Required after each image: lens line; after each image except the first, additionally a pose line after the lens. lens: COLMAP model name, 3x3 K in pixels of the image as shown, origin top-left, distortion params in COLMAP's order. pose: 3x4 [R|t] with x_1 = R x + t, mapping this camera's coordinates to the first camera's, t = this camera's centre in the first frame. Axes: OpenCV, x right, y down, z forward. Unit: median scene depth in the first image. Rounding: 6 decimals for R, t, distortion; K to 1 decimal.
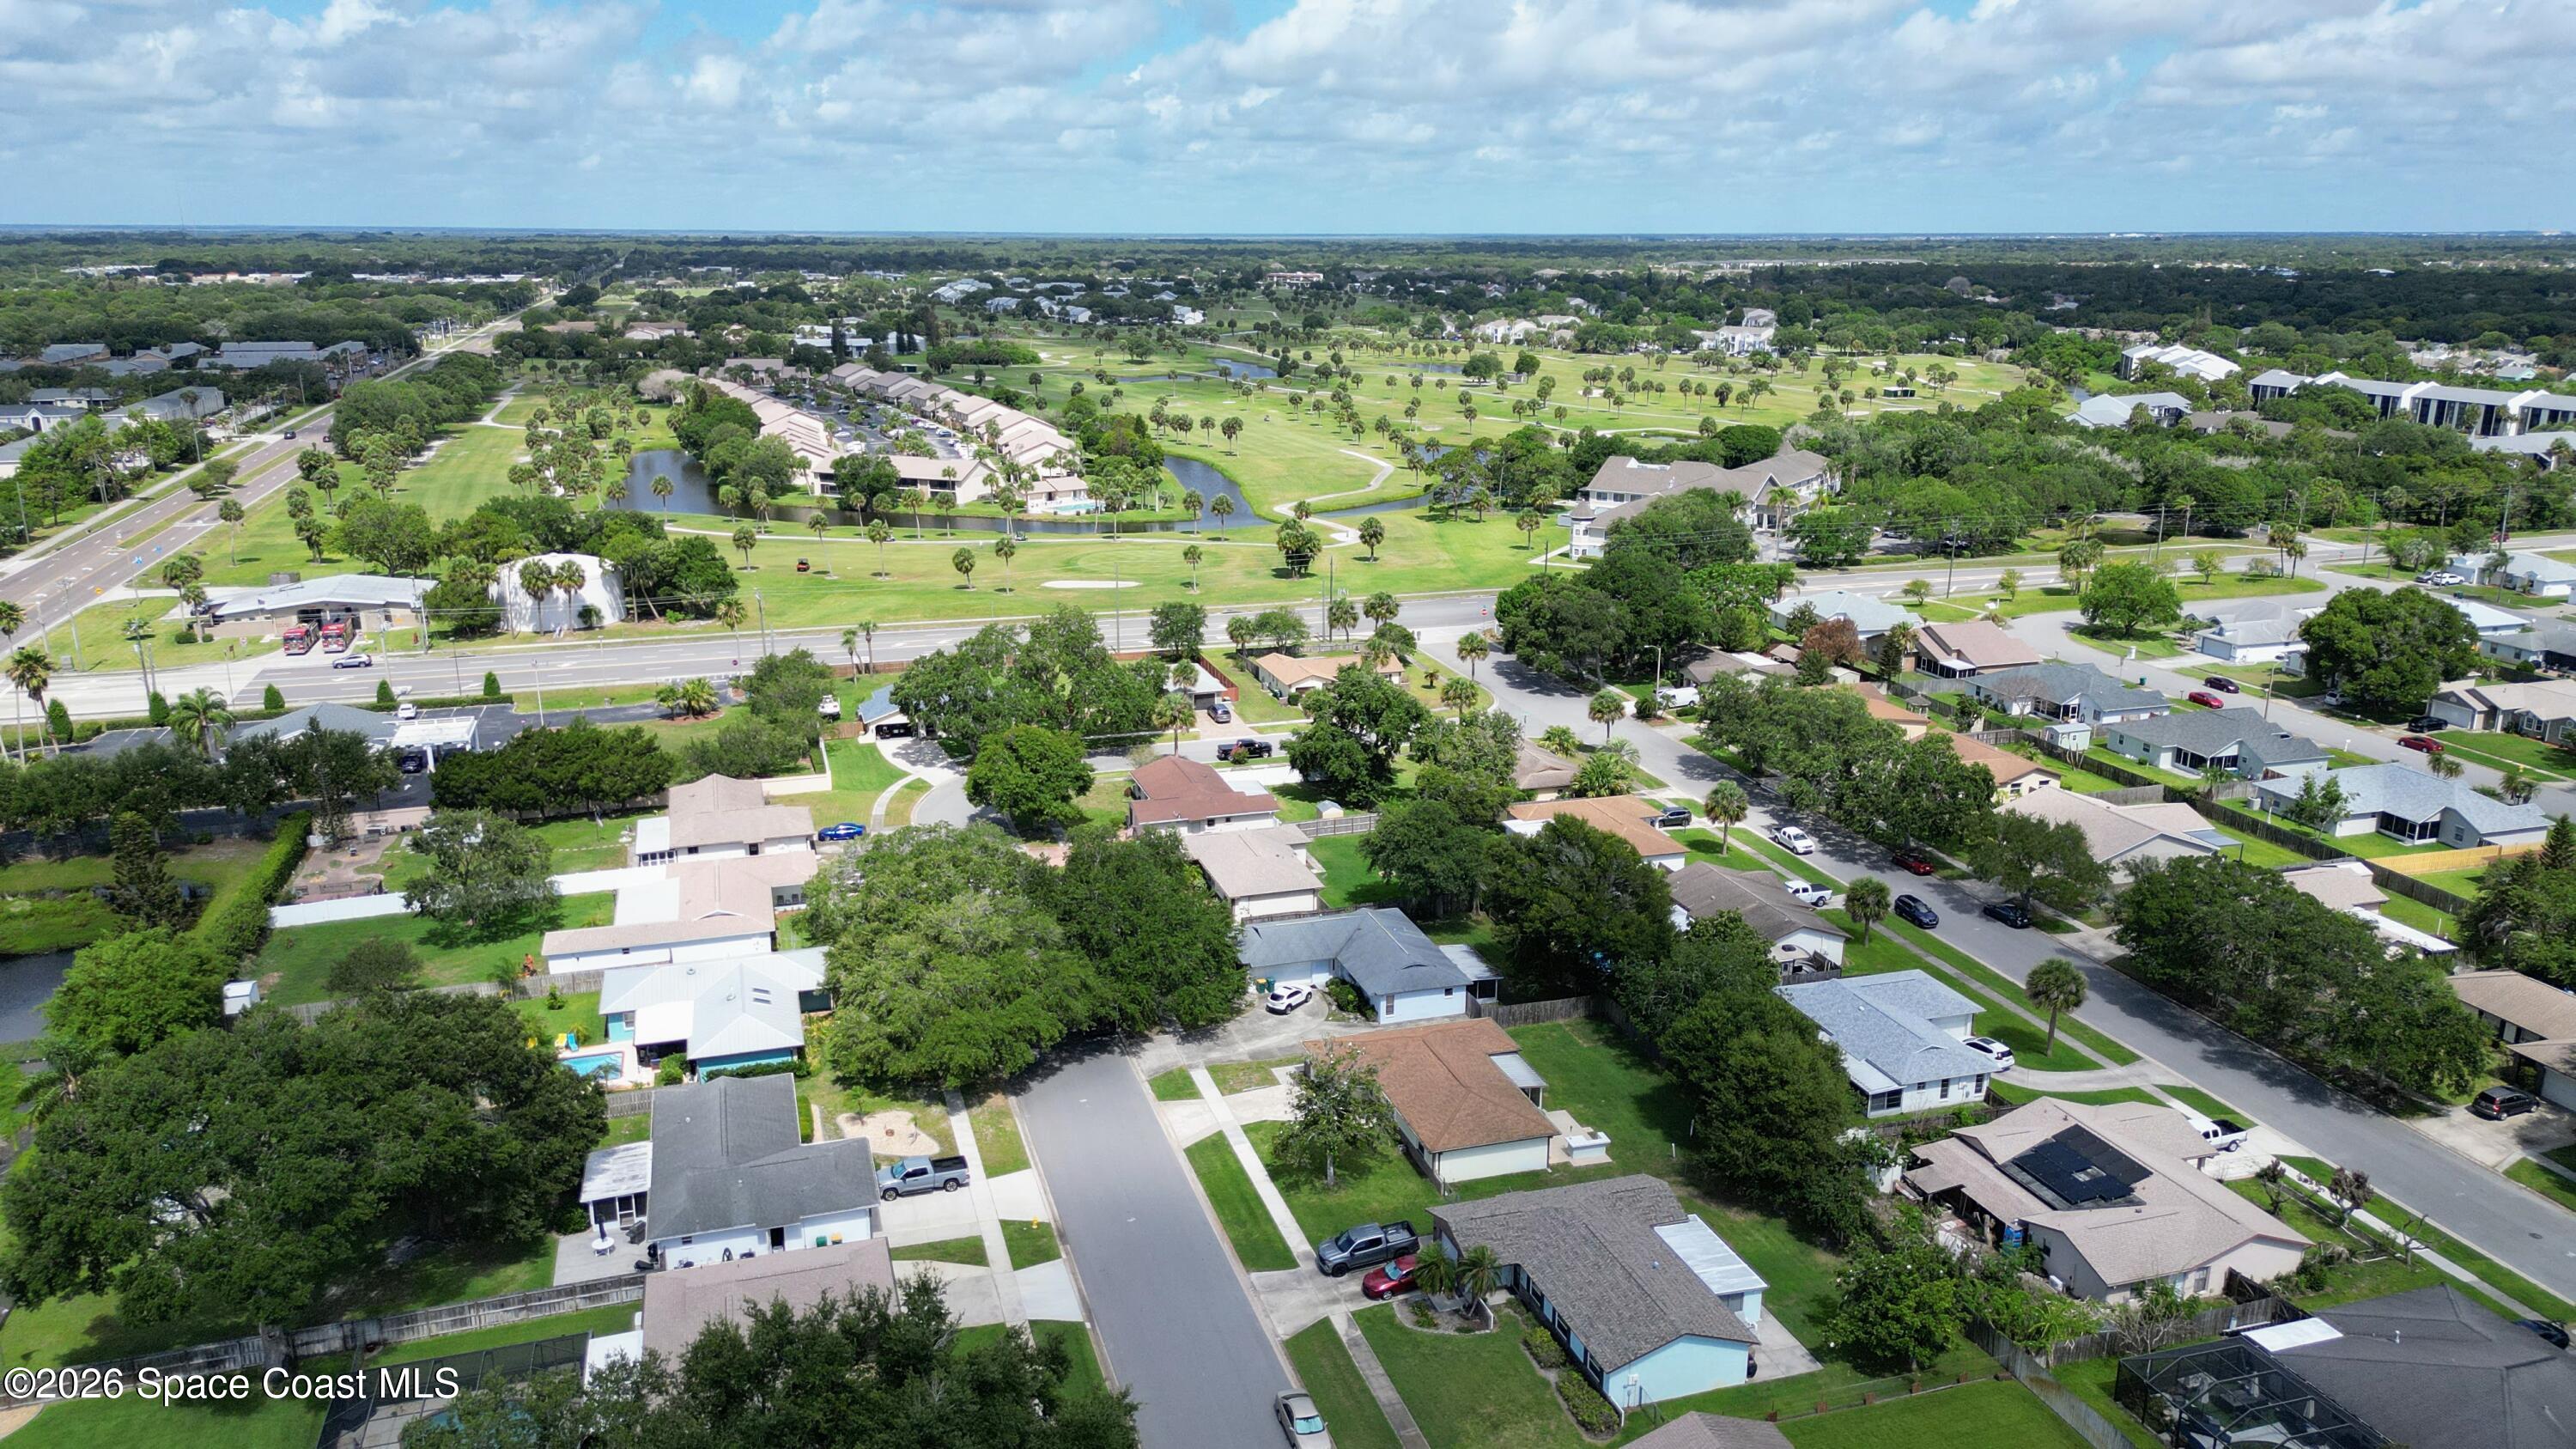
lens RADIAL K [[1802.8, 0, 1276.5], [0, 1802.8, 733.7], [0, 0, 1]] dist [0.067948, -0.060115]
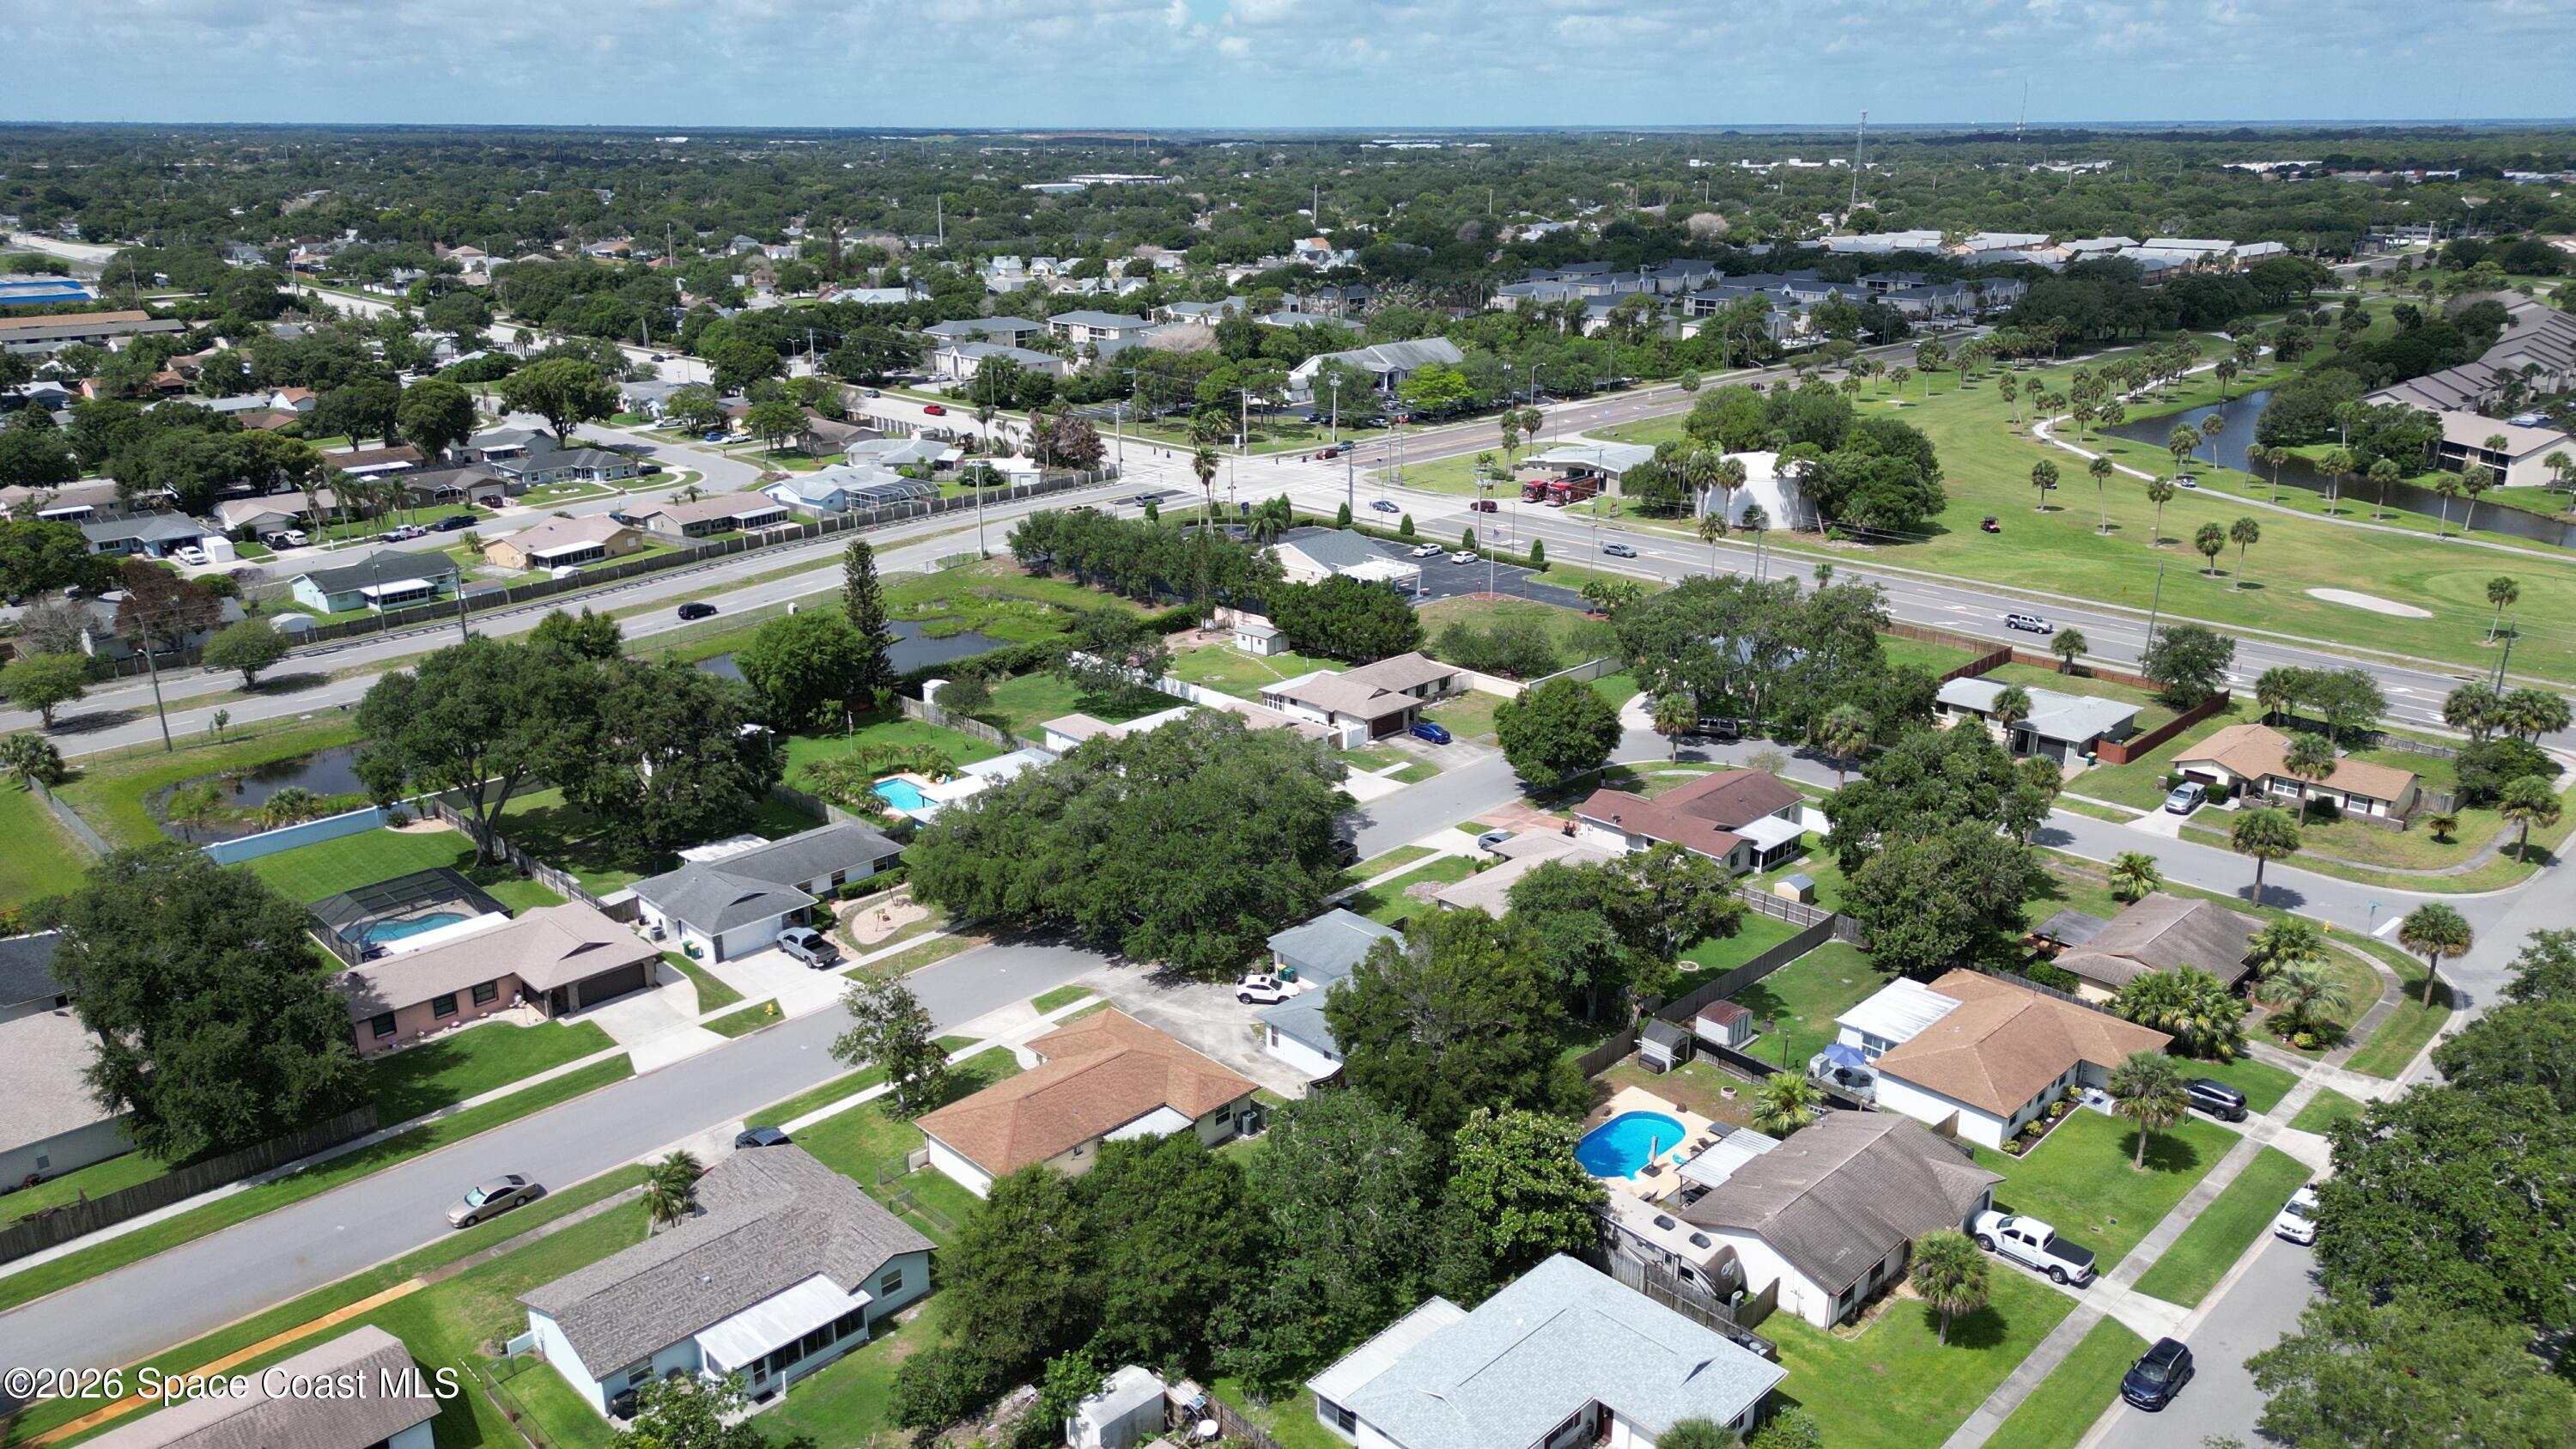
lens RADIAL K [[1802.8, 0, 1276.5], [0, 1802.8, 733.7], [0, 0, 1]] dist [0.067948, -0.060115]
pose [[0.463756, 0.280685, -0.840325, 0.489829], [-0.236374, 0.953306, 0.187974, -0.098738], [0.853849, 0.111457, 0.508448, 0.355197]]
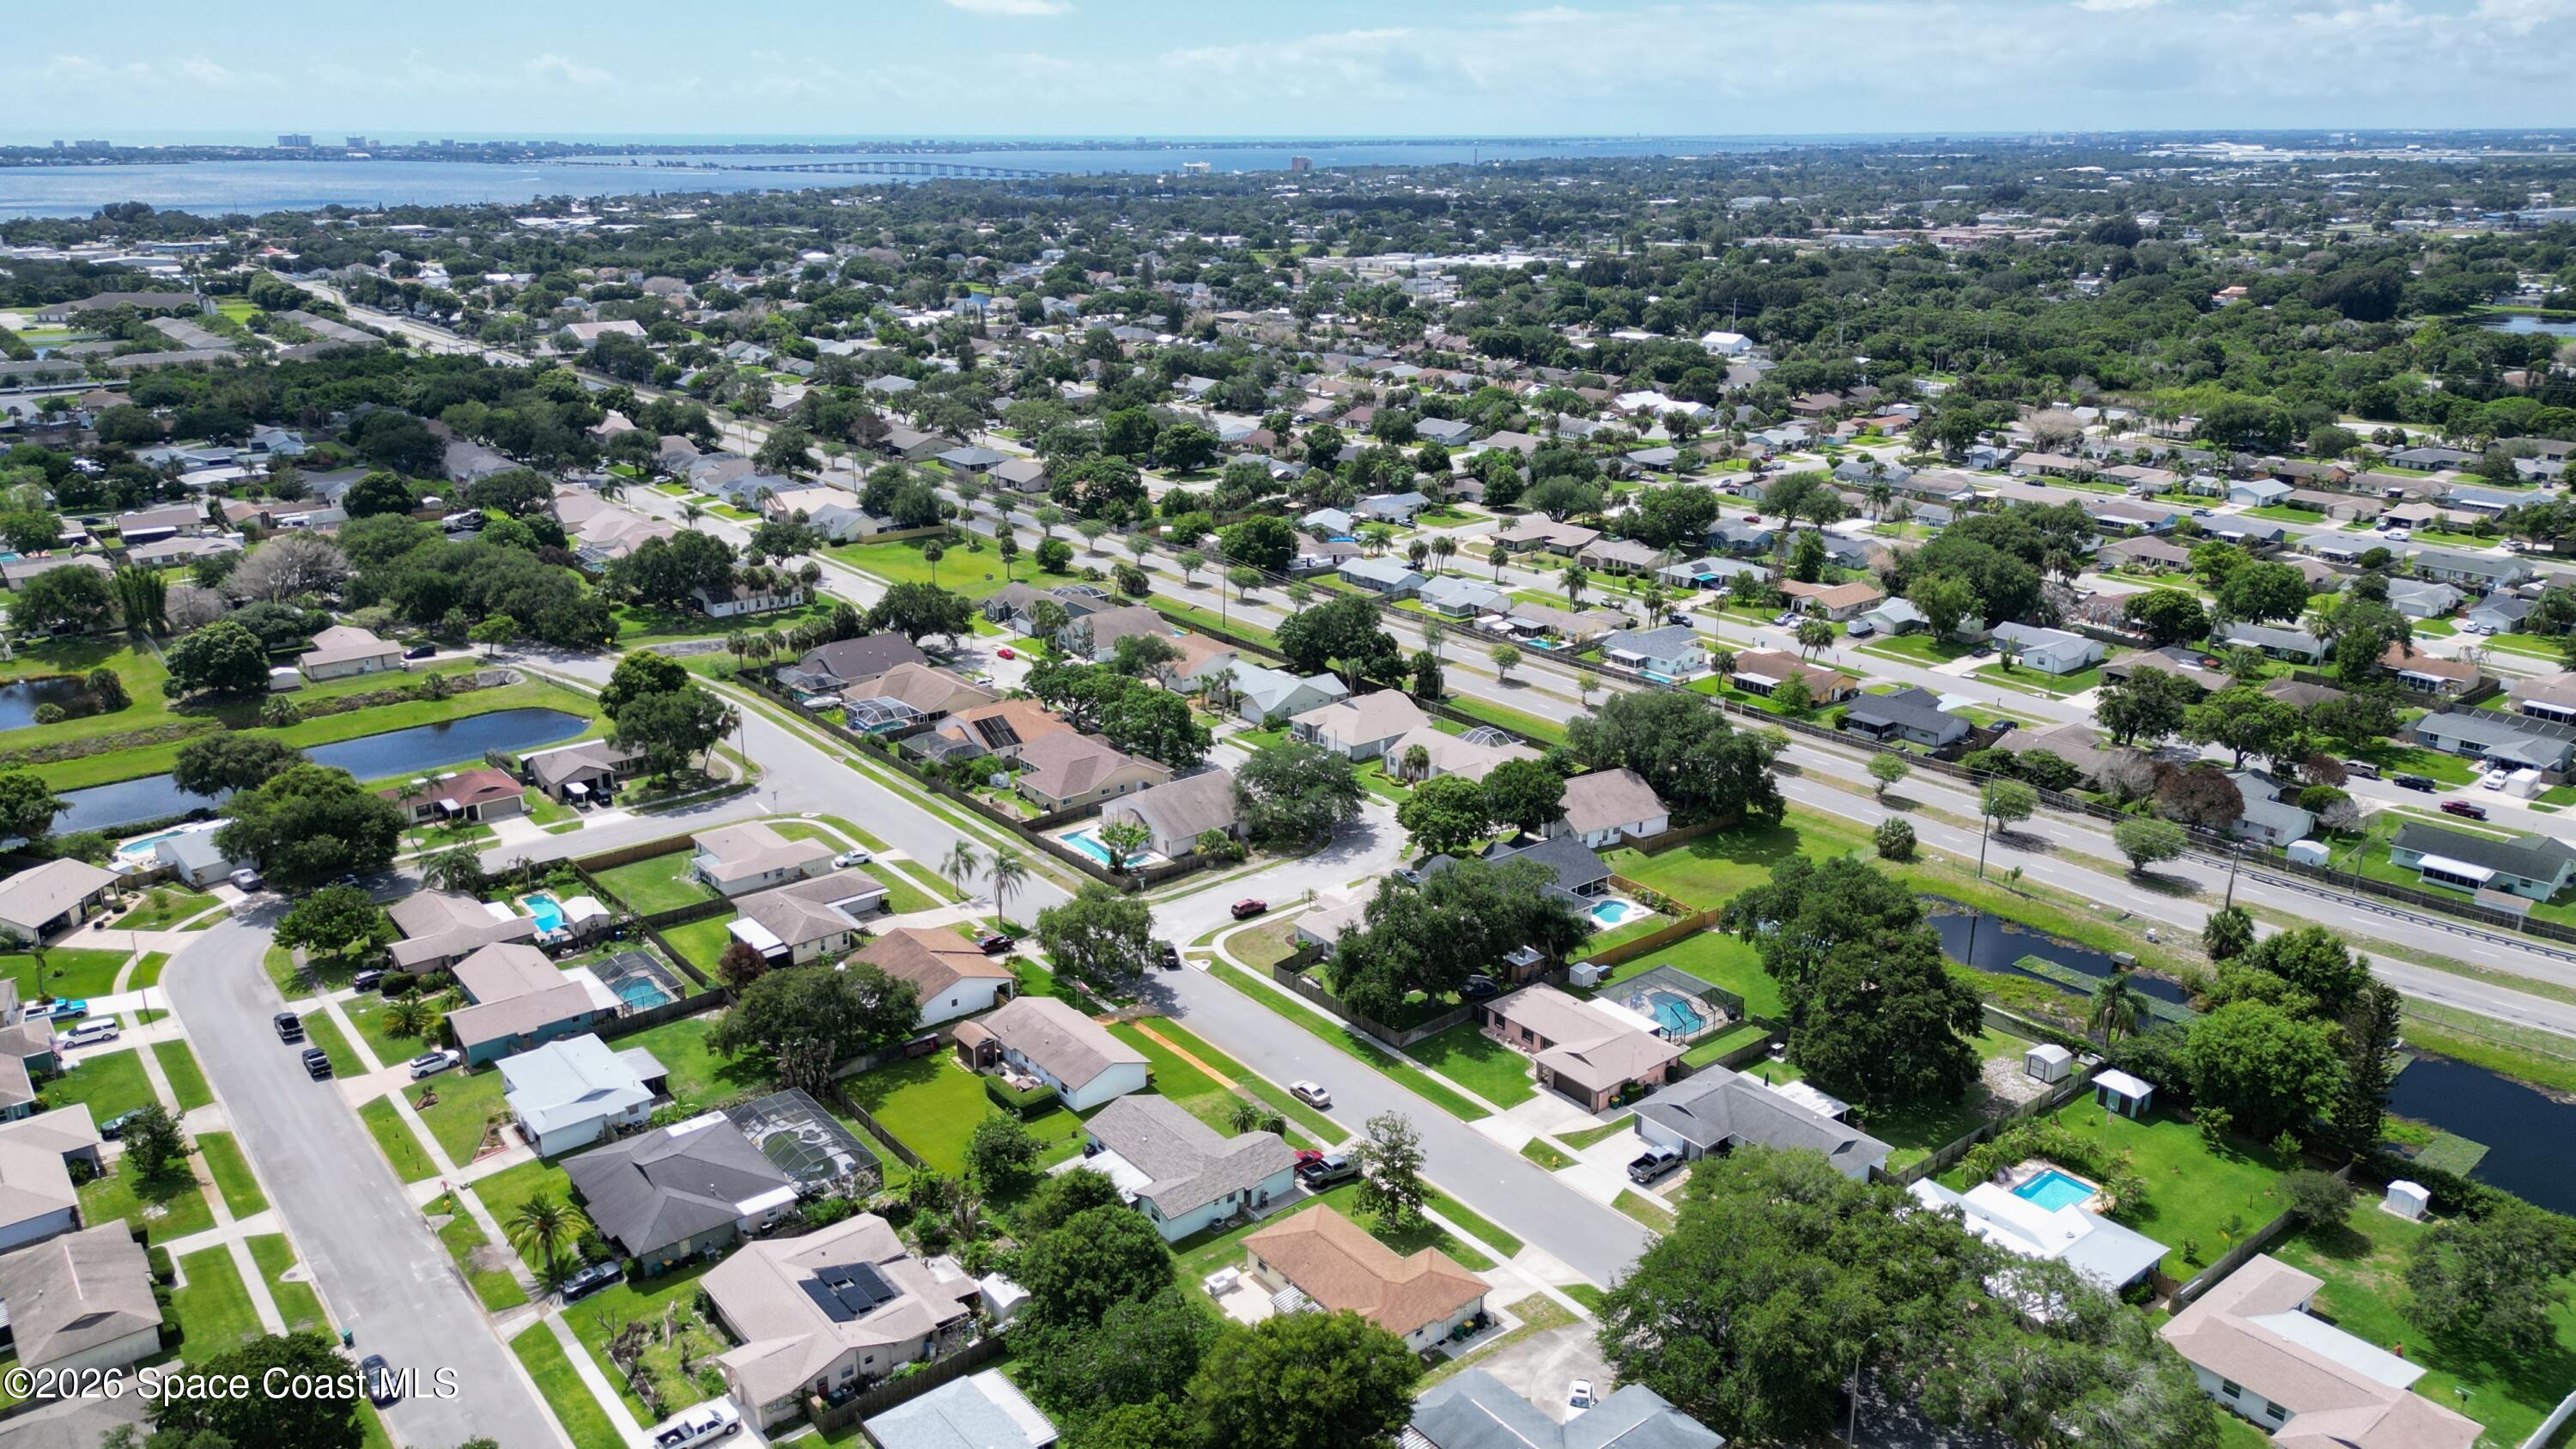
lens RADIAL K [[1841.9, 0, 1288.0], [0, 1841.9, 724.5], [0, 0, 1]] dist [0.070813, -0.071108]
pose [[-0.933251, 0.110574, -0.341783, 0.289129], [-0.096747, 0.838924, 0.535580, -0.431985], [0.345952, 0.532897, -0.772229, 1.004249]]
